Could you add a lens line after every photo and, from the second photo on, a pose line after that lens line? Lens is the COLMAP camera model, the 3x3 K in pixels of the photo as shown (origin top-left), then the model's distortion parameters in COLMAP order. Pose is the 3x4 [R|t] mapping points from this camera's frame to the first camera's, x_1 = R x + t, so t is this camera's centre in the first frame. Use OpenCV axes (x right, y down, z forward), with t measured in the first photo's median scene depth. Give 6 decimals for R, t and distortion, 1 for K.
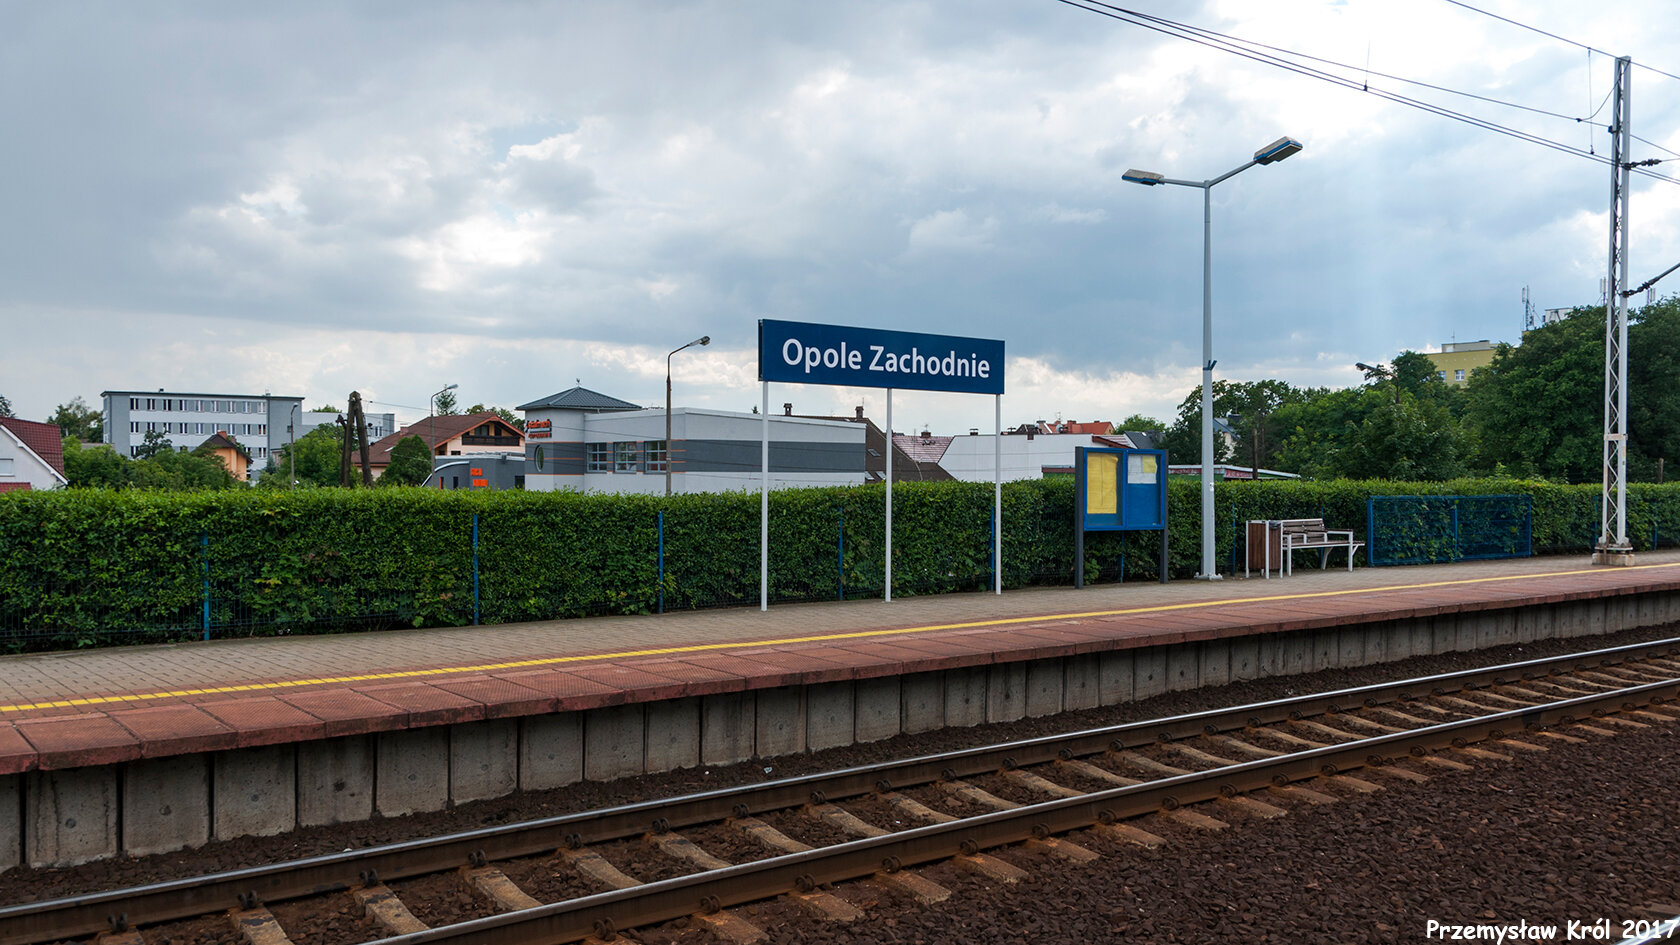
lens RADIAL K [[1435.3, 0, 840.0], [0, 1435.3, 472.5], [0, 0, 1]] dist [0.015300, 0.005442]
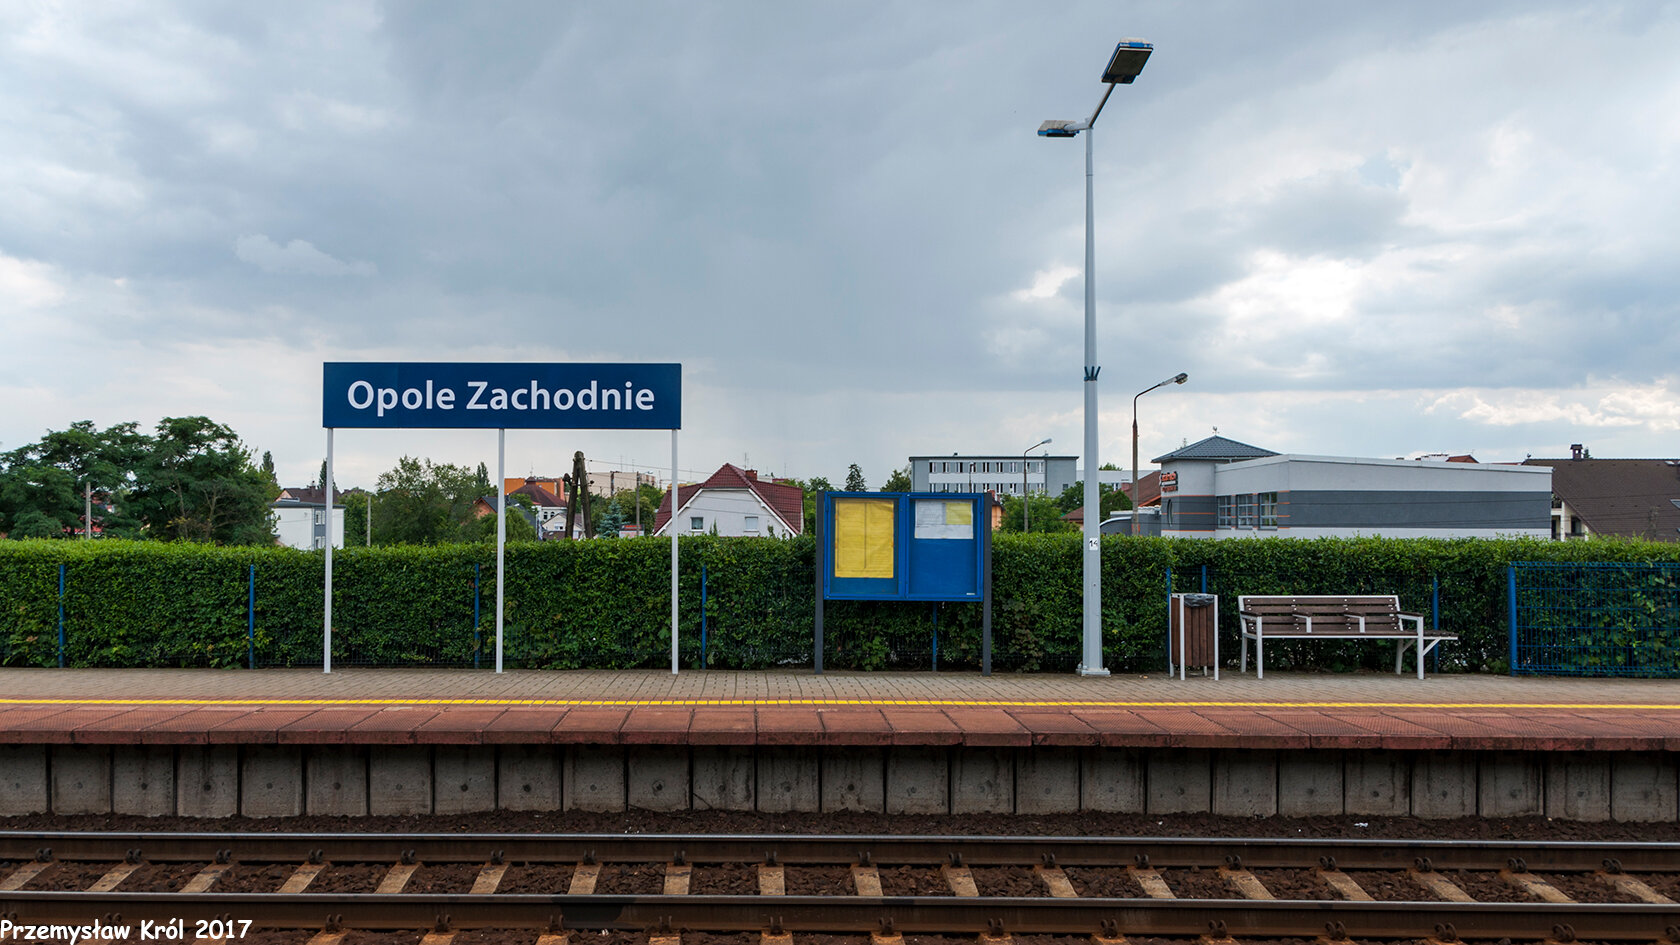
lens RADIAL K [[1435.3, 0, 840.0], [0, 1435.3, 472.5], [0, 0, 1]] dist [0.015300, 0.005442]
pose [[0.767652, -0.026473, -0.640320, 0.715801], [0.000915, 0.999191, -0.040213, 0.003505], [0.640867, 0.030283, 0.767054, 0.435752]]
